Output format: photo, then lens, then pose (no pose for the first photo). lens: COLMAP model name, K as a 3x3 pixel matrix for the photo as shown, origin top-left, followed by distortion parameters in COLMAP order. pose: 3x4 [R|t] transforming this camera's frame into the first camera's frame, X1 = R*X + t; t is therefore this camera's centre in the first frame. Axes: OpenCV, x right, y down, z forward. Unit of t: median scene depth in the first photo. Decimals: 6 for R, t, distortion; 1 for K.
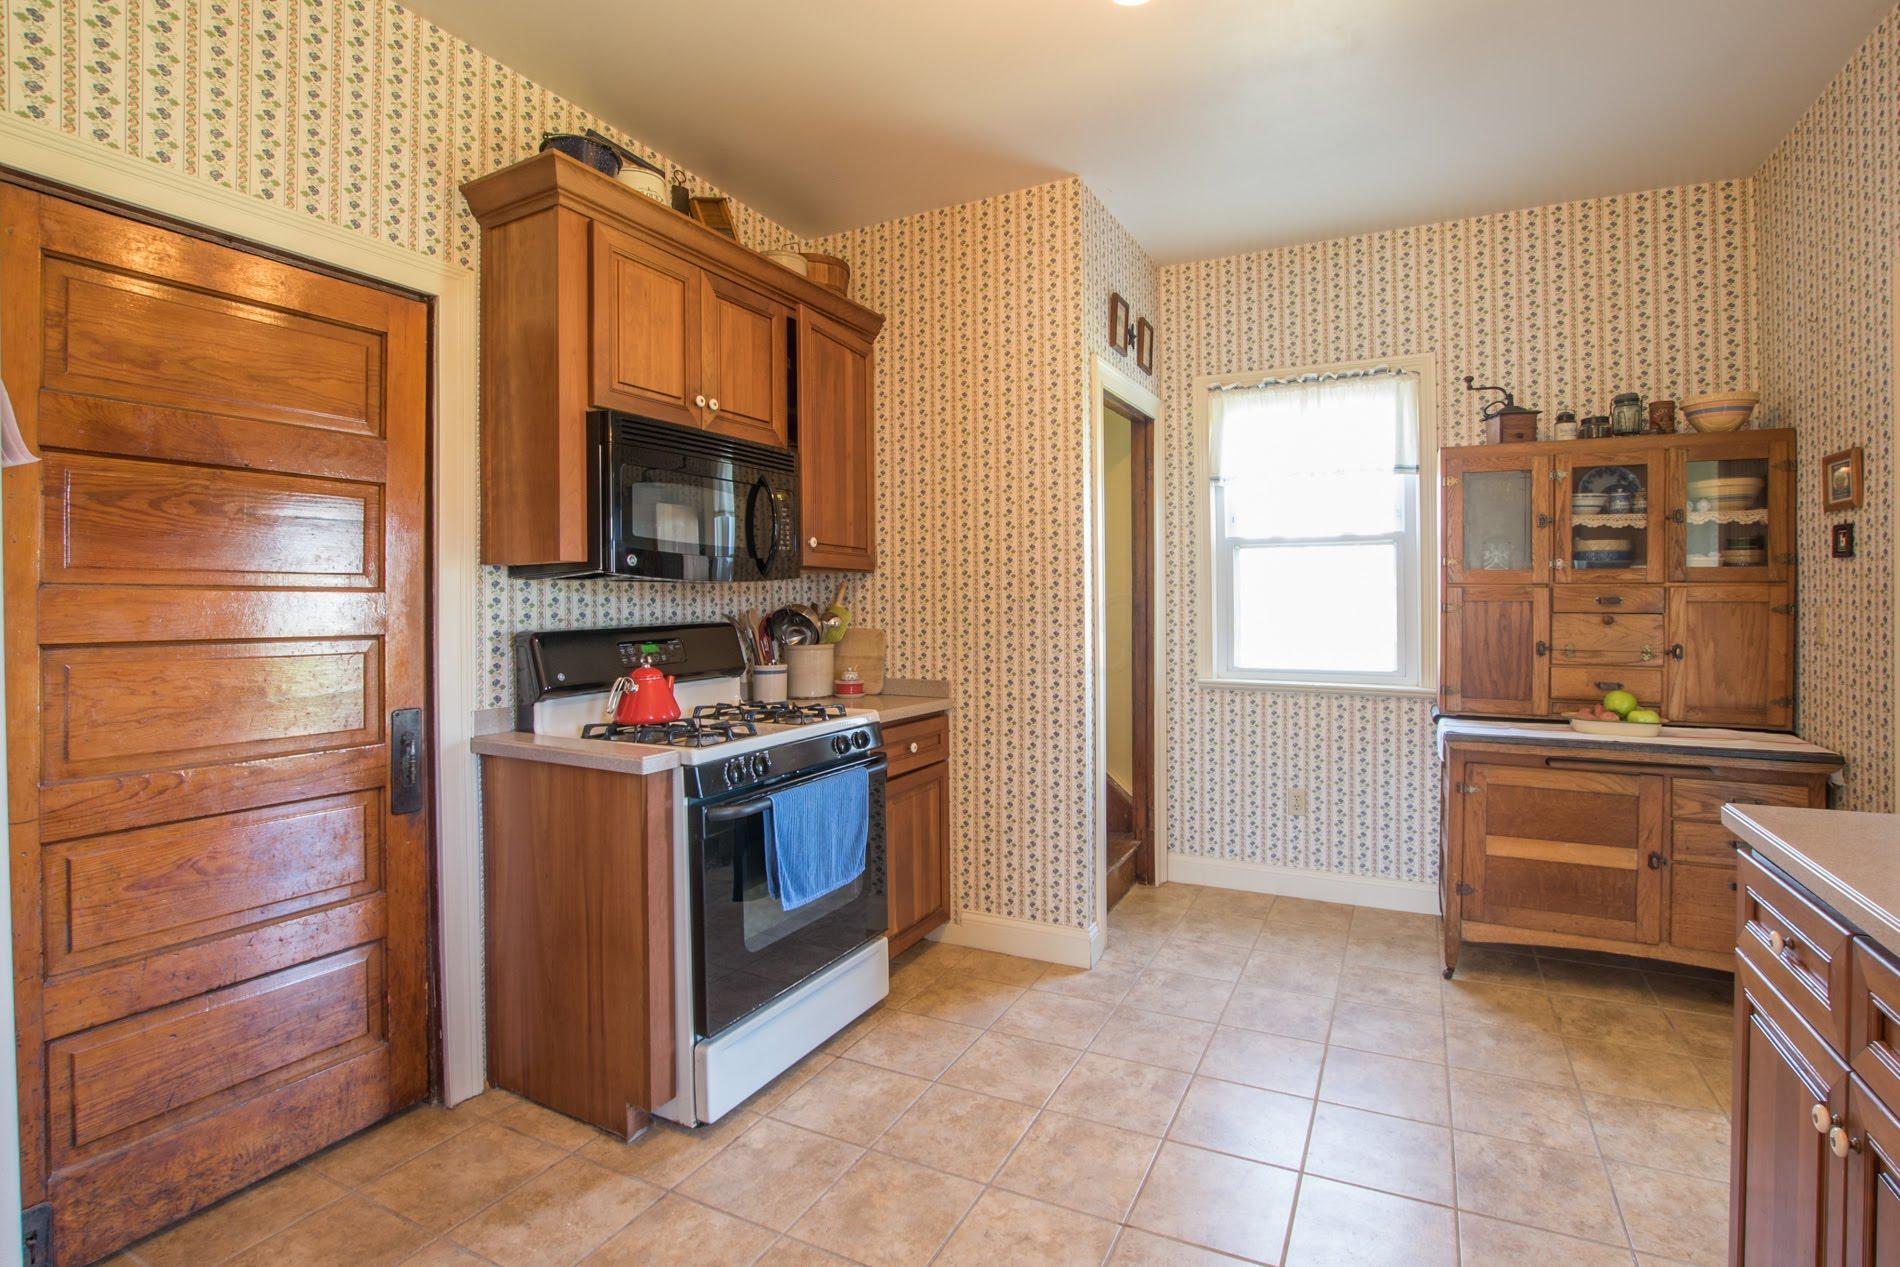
lens RADIAL K [[877.2, 0, 987.9], [0, 877.2, 605.5], [0, 0, 1]] dist [-0.035185, 0.005500]
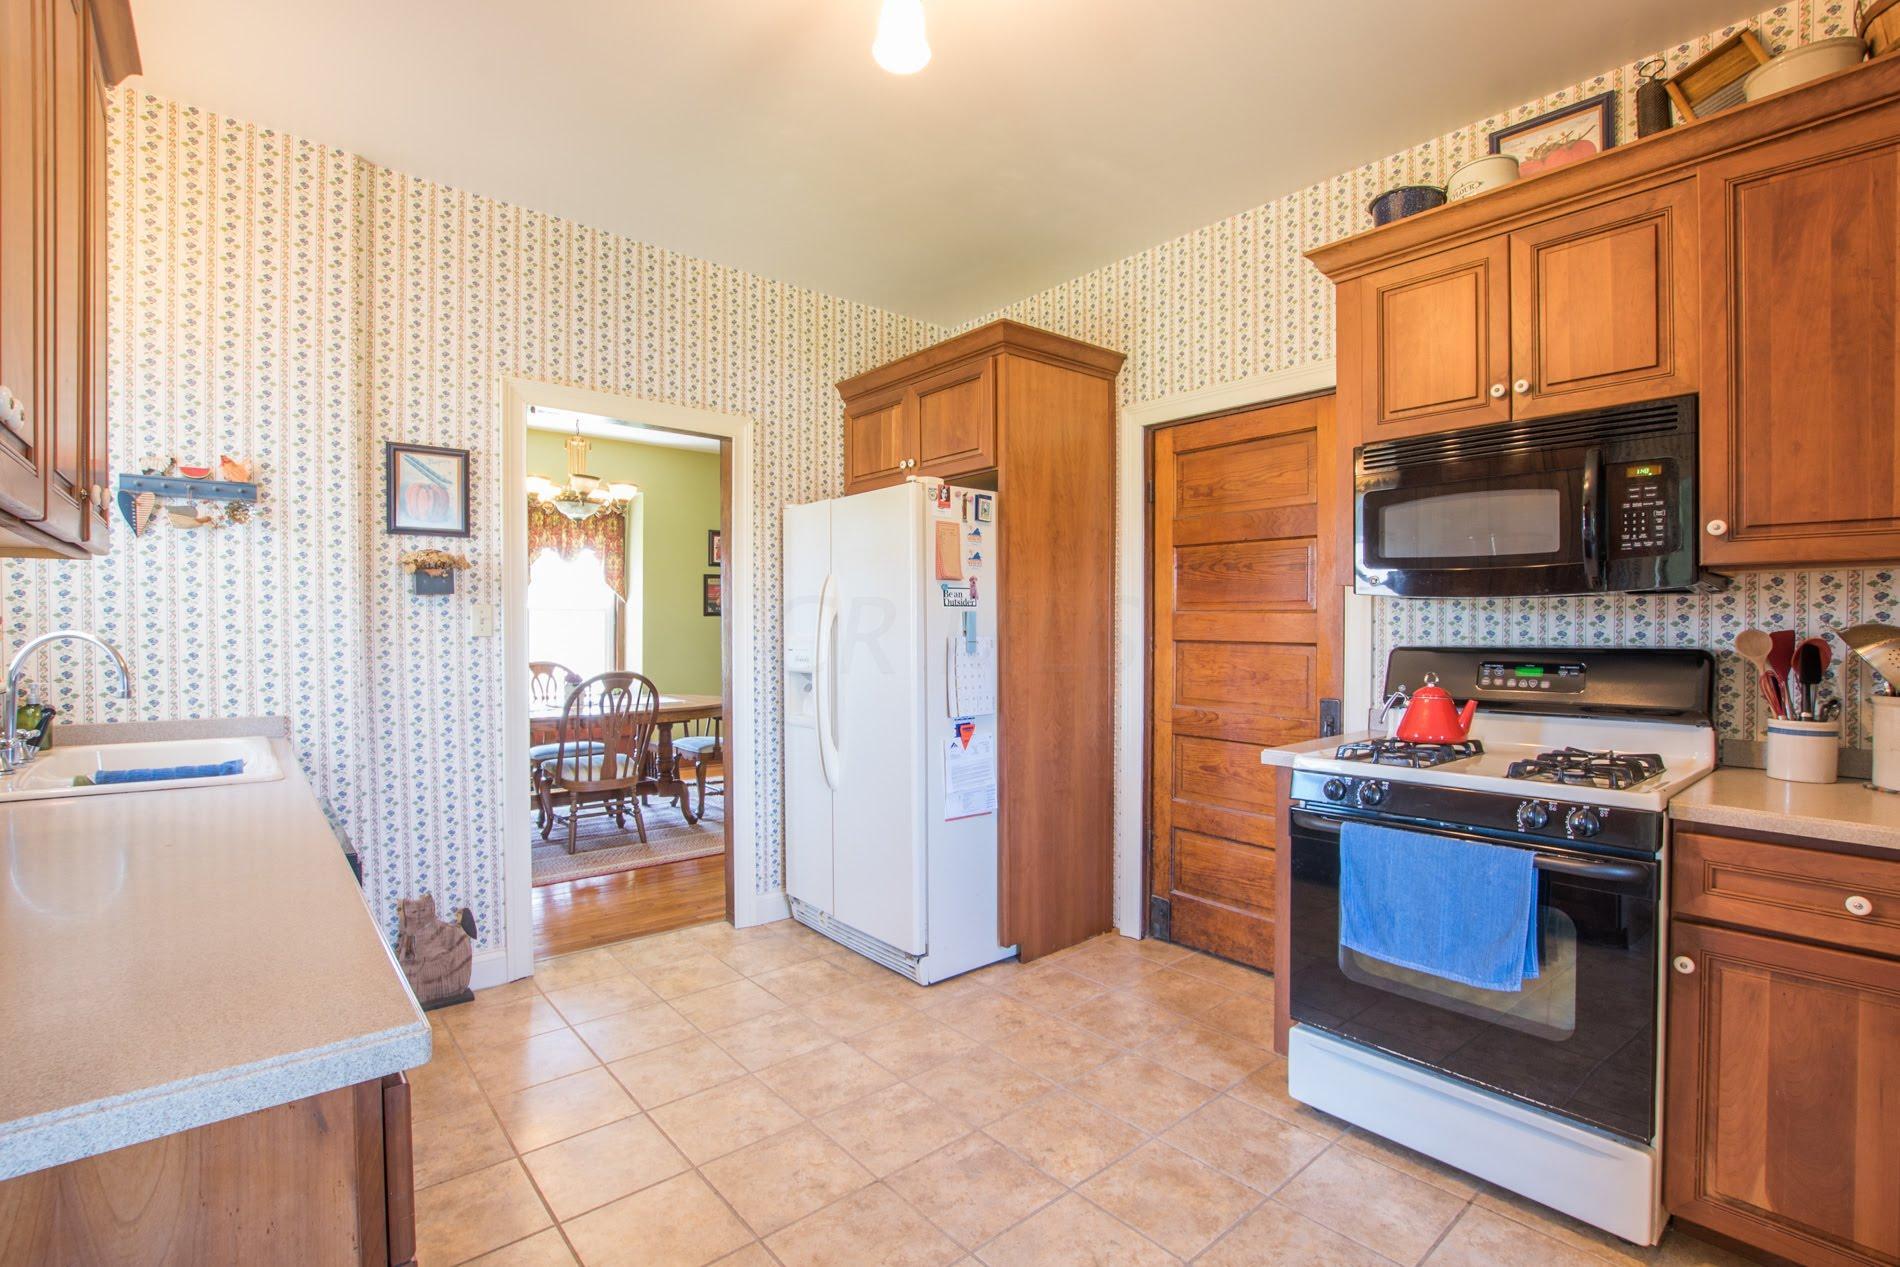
lens RADIAL K [[877.2, 0, 956.6], [0, 877.2, 639.6], [0, 0, 1]] dist [-0.035185, 0.005500]
pose [[-0.403610, 0.024320, -0.914608, 0.716162], [-0.001118, 0.999633, 0.027074, -0.008256], [0.914931, 0.011950, -0.403434, 0.892512]]
